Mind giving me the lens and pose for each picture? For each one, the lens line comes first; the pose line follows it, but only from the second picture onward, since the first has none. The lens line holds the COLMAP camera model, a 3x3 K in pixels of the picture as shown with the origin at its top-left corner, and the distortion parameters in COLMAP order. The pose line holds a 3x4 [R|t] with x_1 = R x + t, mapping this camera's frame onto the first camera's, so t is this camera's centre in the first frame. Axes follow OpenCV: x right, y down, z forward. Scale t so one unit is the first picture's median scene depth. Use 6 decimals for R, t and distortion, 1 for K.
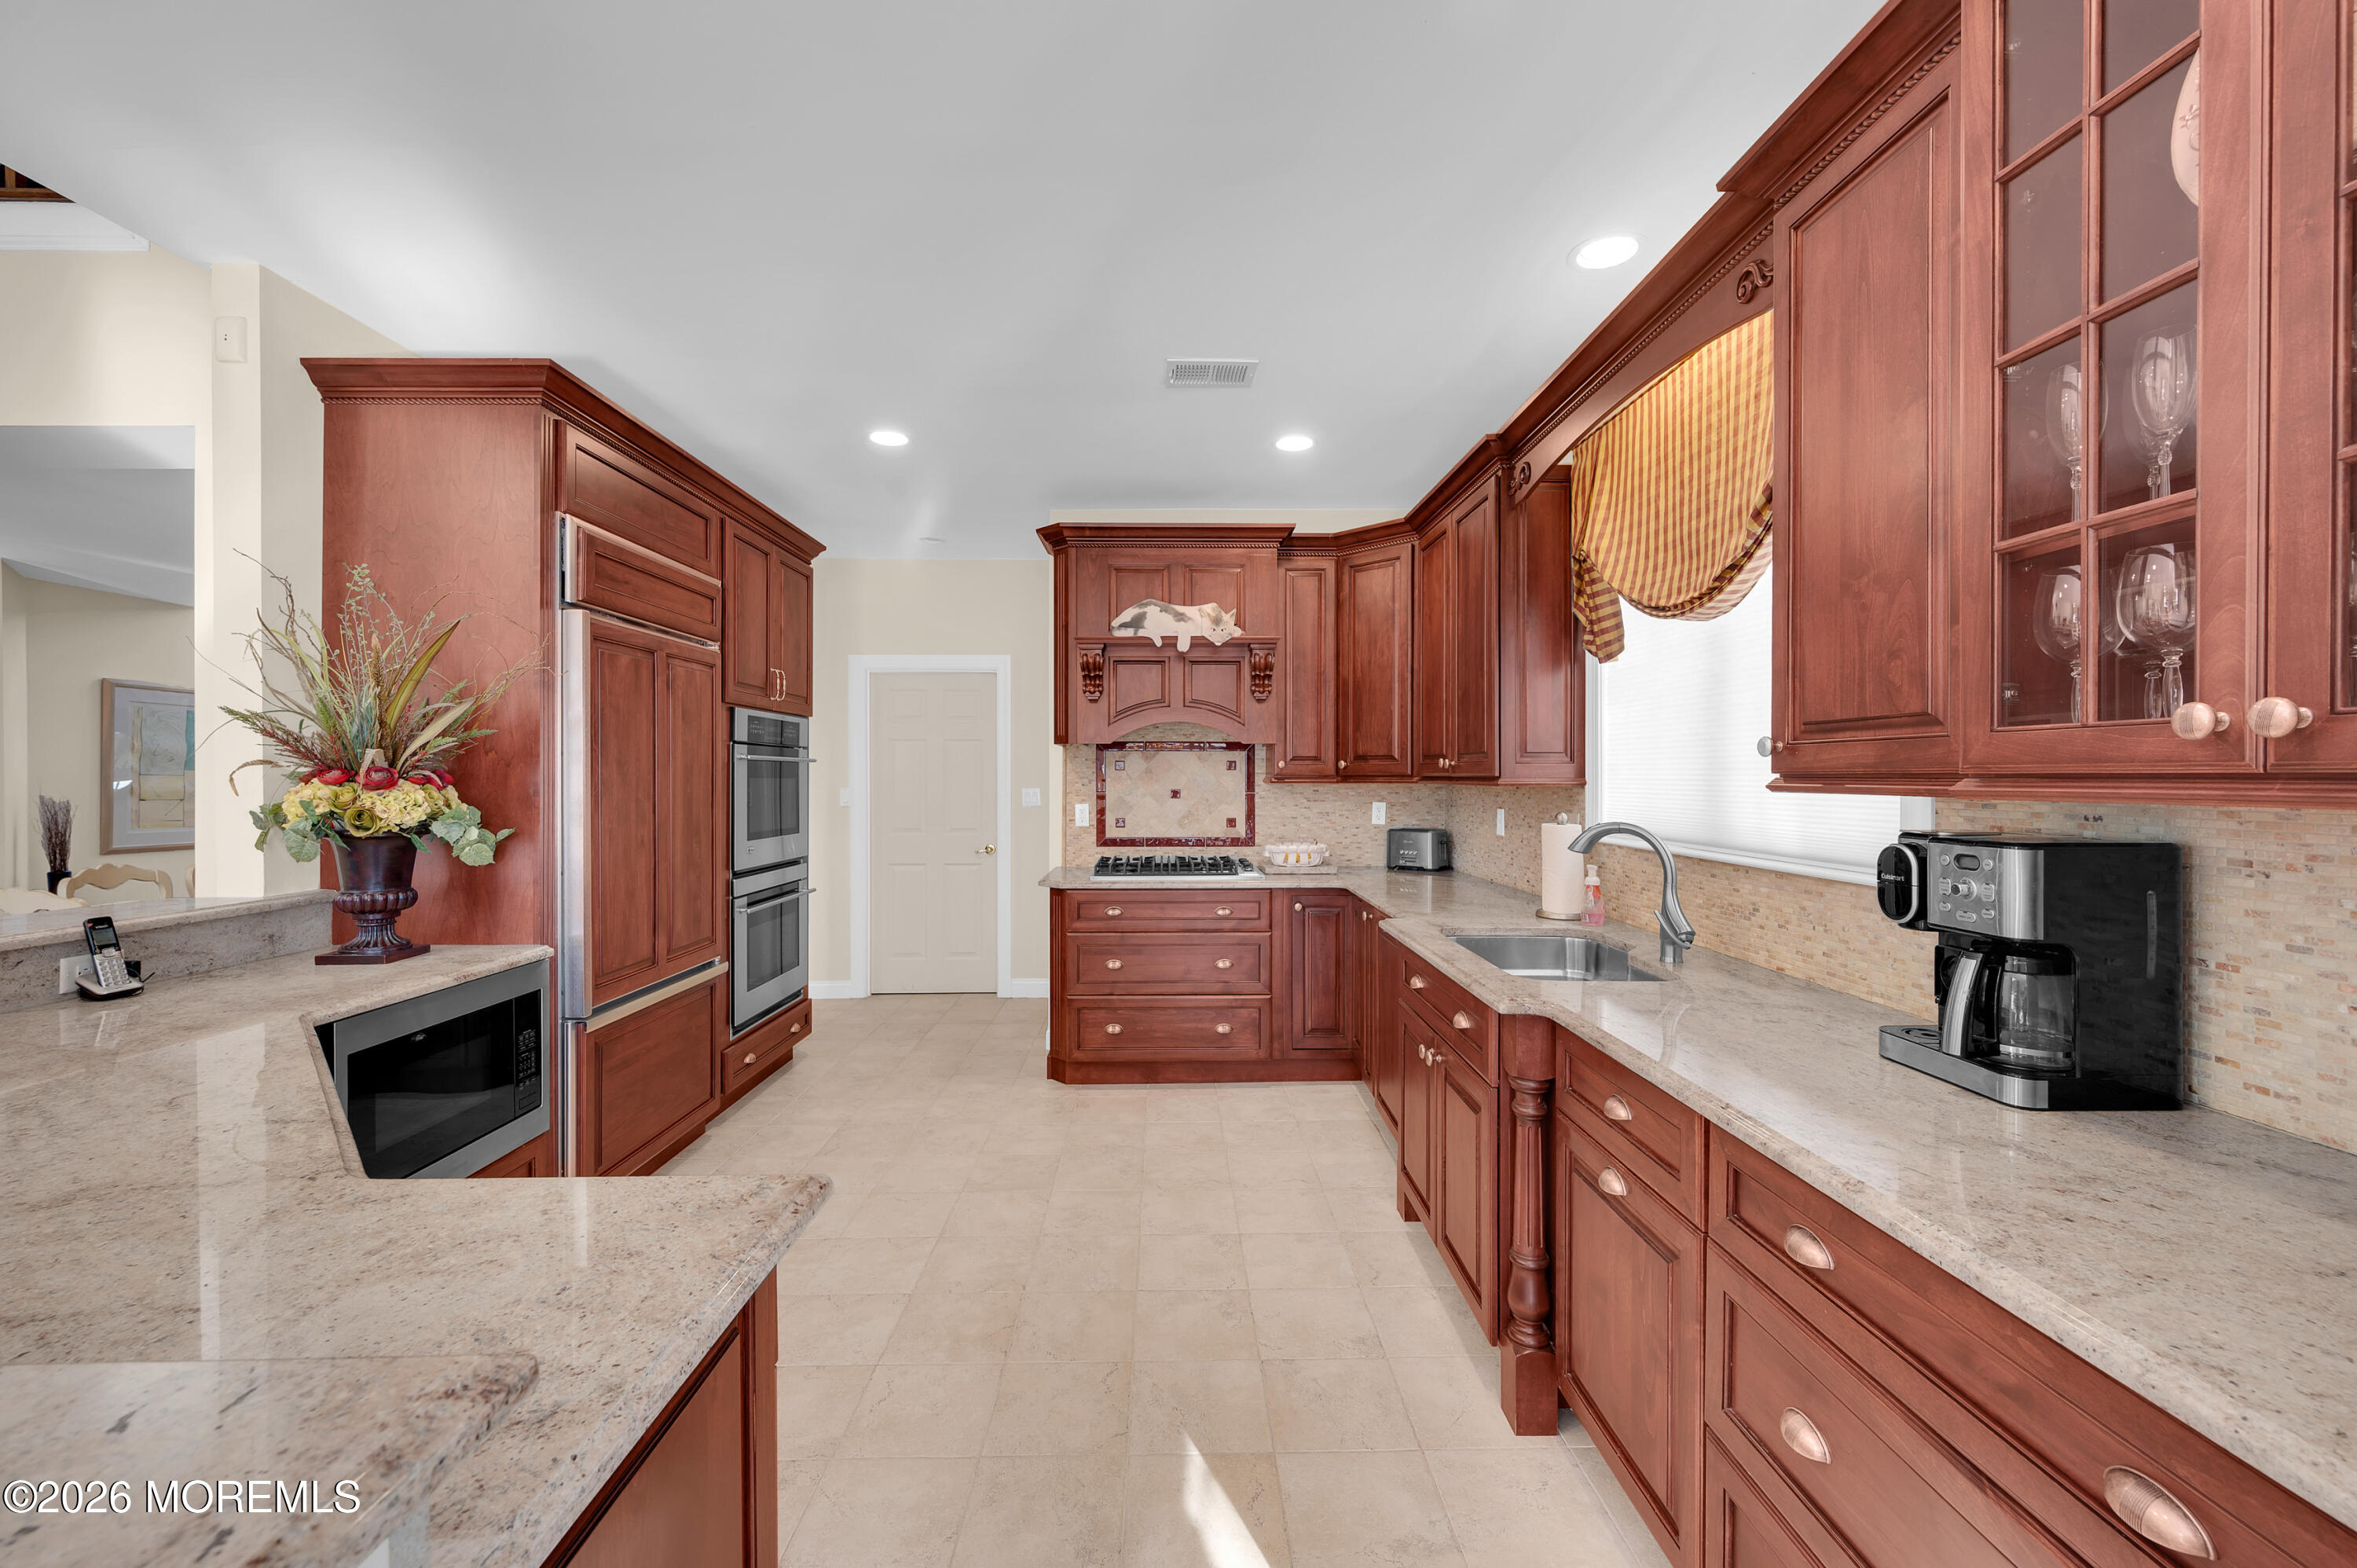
lens RADIAL K [[932.6, 0, 1190.3], [0, 932.6, 778.9], [0, 0, 1]] dist [-0.001712, 0.000044]
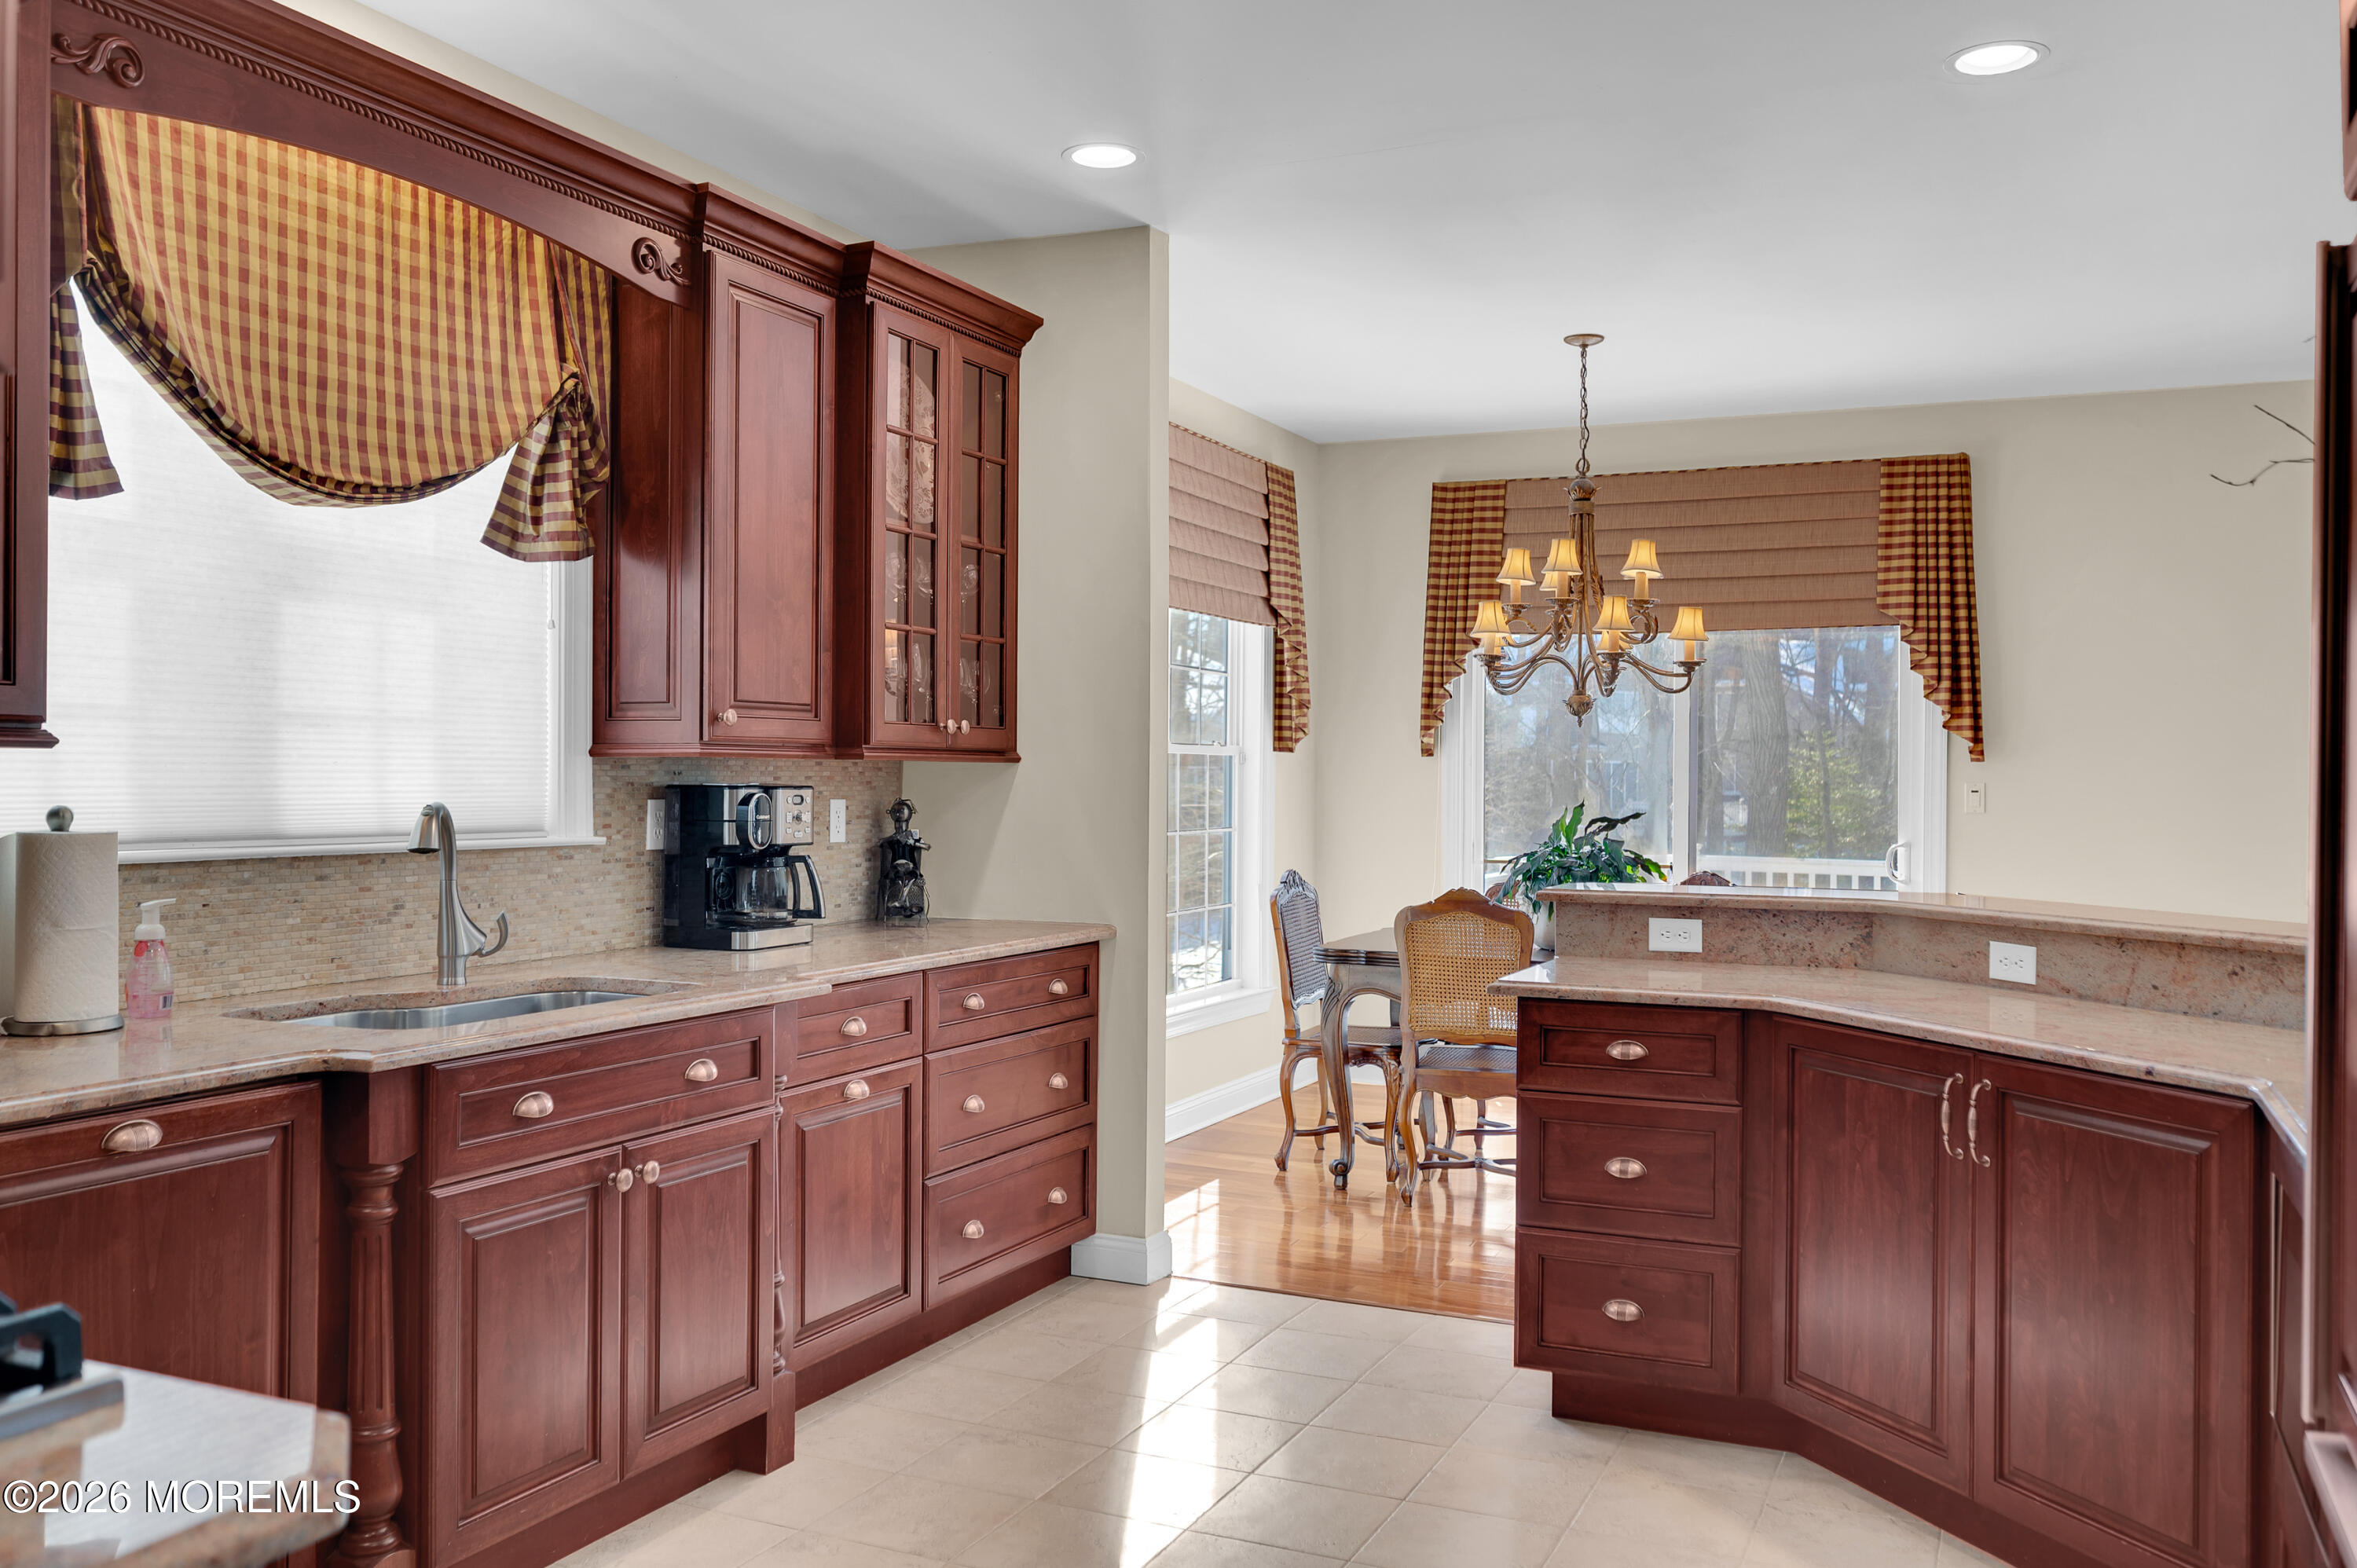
lens RADIAL K [[1957.7, 0, 1178.5], [0, 1957.7, 784.0], [0, 0, 1]] dist [0.004243, 0.003354]
pose [[-0.910129, -0.007578, 0.414255, -0.374939], [-0.004626, 0.999956, 0.008129, 0.011146], [-0.414299, 0.005482, -0.910124, 1.240840]]
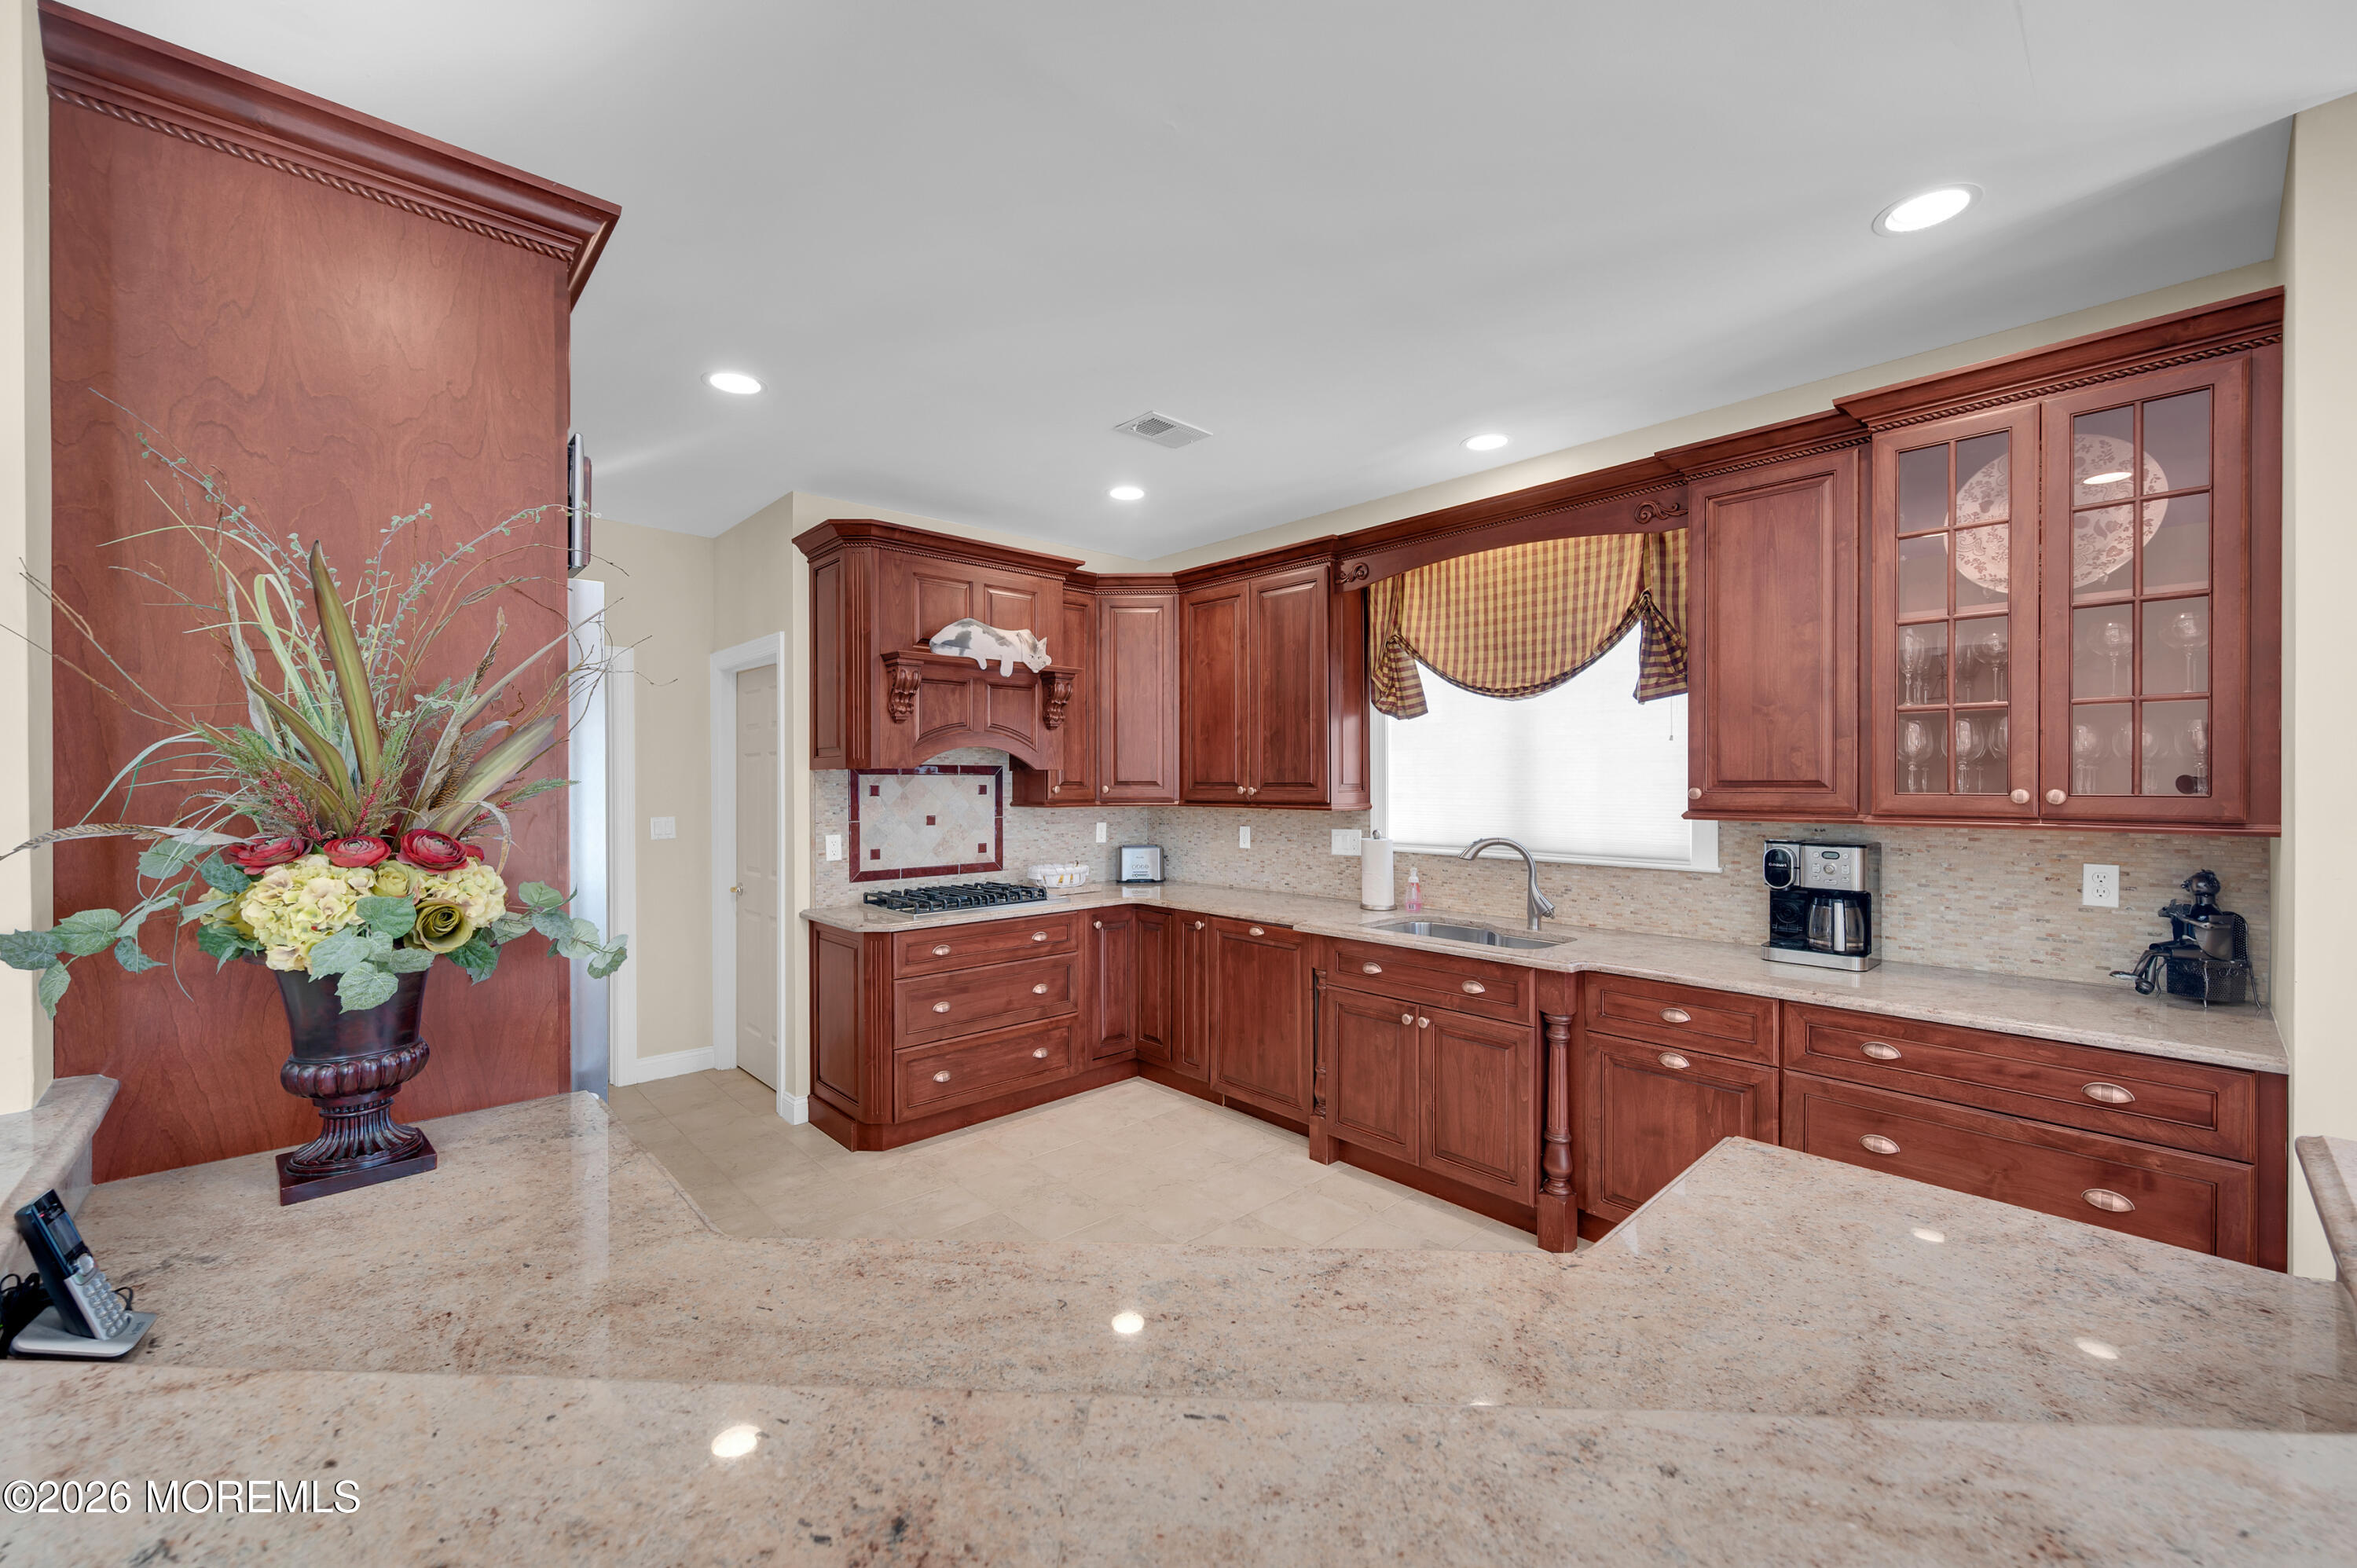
lens RADIAL K [[937.3, 0, 1175.5], [0, 937.3, 787.0], [0, 0, 1]] dist [0.001227, 0.000164]
pose [[0.741969, -0.006086, 0.670407, -0.526707], [0.003341, 0.999980, 0.005381, -0.024788], [-0.670426, -0.001753, 0.741974, 0.148153]]
